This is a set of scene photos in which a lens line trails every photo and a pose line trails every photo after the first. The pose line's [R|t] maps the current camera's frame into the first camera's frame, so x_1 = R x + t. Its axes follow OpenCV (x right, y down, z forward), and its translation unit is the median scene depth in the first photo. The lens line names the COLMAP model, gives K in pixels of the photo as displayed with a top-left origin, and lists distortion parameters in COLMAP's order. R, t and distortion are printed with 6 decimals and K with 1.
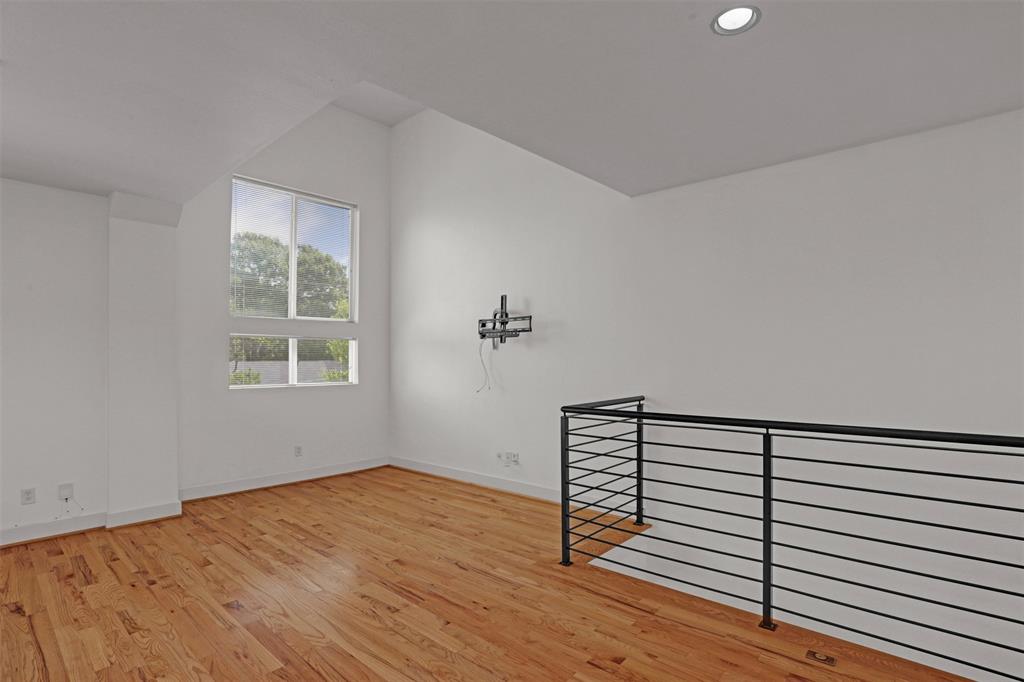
lens RADIAL K [[517.7, 0, 512.1], [0, 517.7, 352.4], [0, 0, 1]] dist [-0.058922, 0.025914]
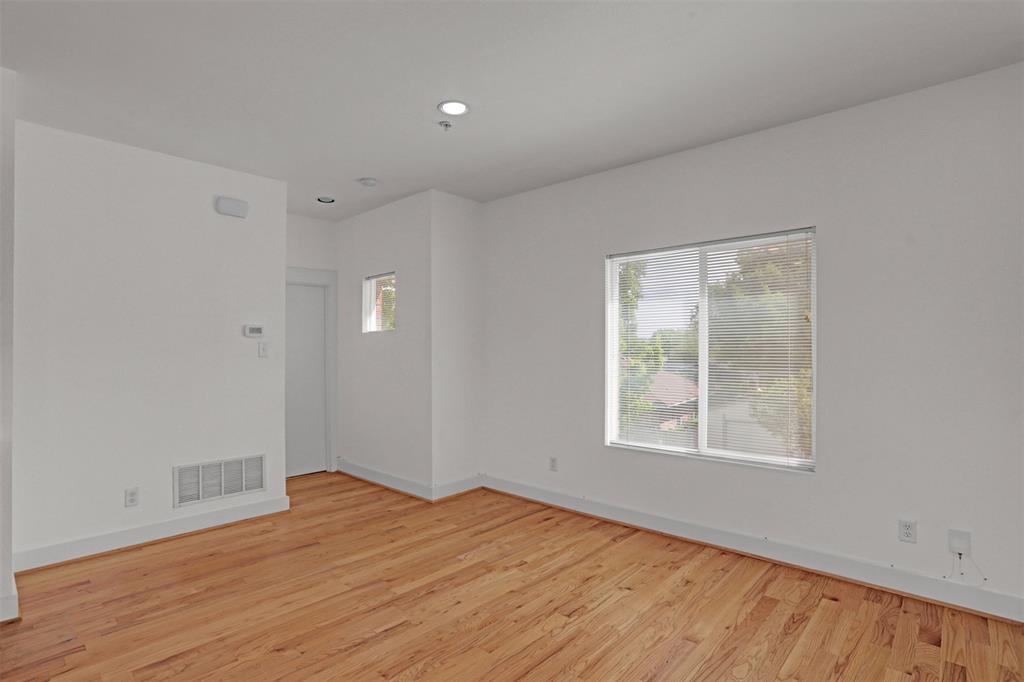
lens RADIAL K [[517.7, 0, 519.4], [0, 517.7, 347.0], [0, 0, 1]] dist [-0.058922, 0.025914]
pose [[0.012167, 0.001333, -0.999925, -0.227075], [0.012579, 0.999920, 0.001486, 0.014913], [0.999847, -0.012596, 0.012149, 0.389217]]
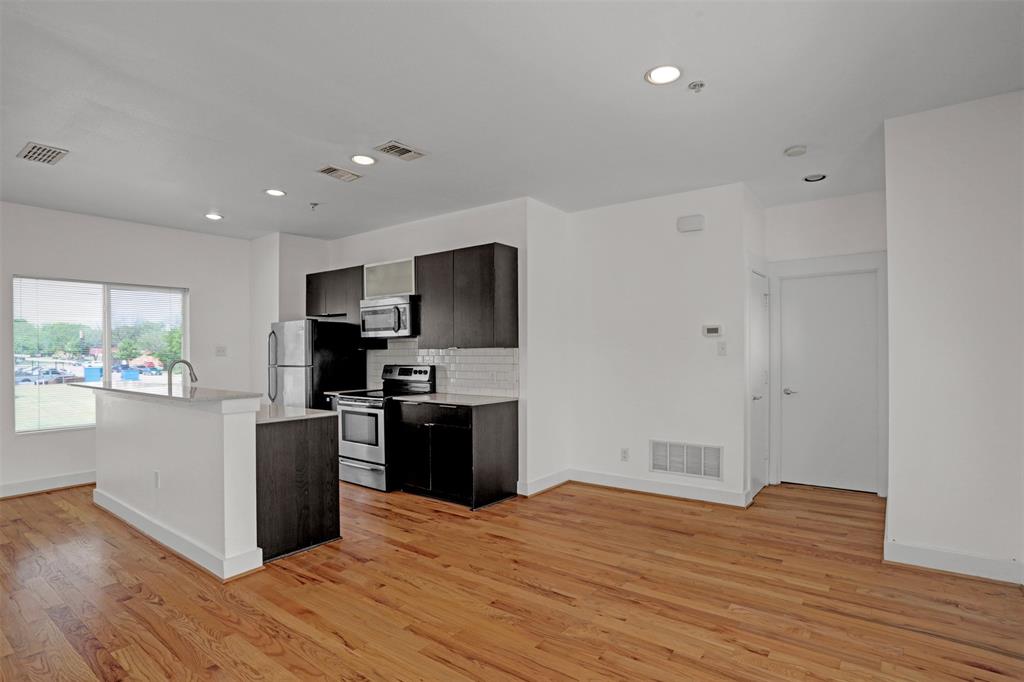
lens RADIAL K [[517.7, 0, 520.6], [0, 517.7, 348.7], [0, 0, 1]] dist [-0.058922, 0.025914]
pose [[-0.994352, 0.010918, -0.105572, -0.677288], [0.012604, 0.999803, -0.015316, 0.027278], [0.105384, -0.016560, -0.994294, 0.884851]]
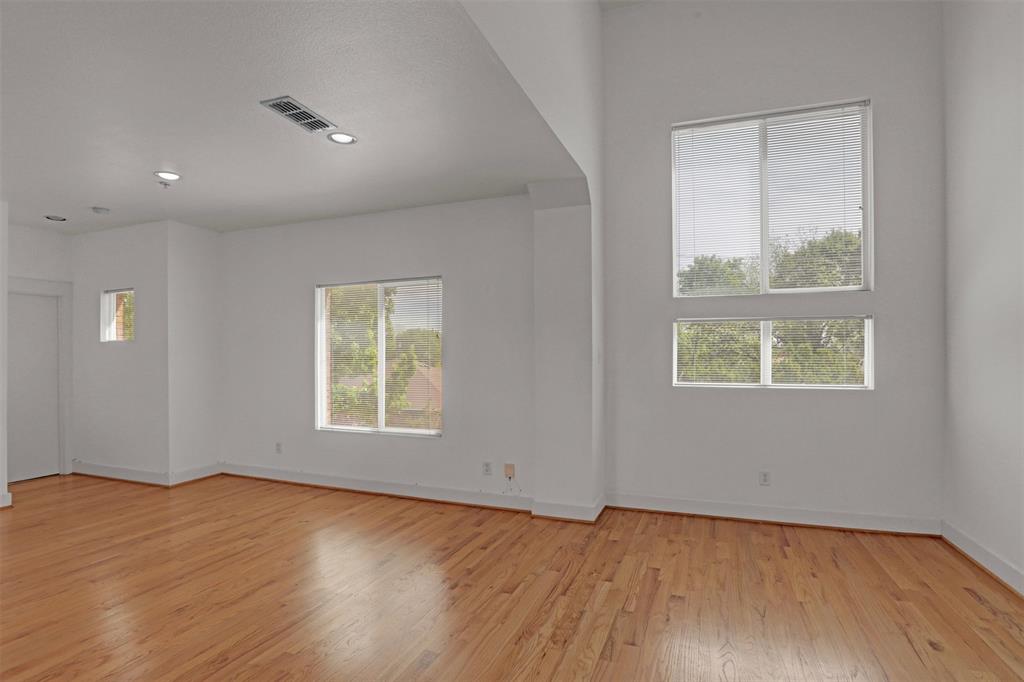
lens RADIAL K [[517.7, 0, 526.7], [0, 517.7, 355.7], [0, 0, 1]] dist [-0.058922, 0.025914]
pose [[0.374251, 0.006238, -0.927307, 0.158400], [0.011861, 0.999863, 0.011514, 0.011825], [0.927252, -0.015308, 0.374125, 0.564961]]
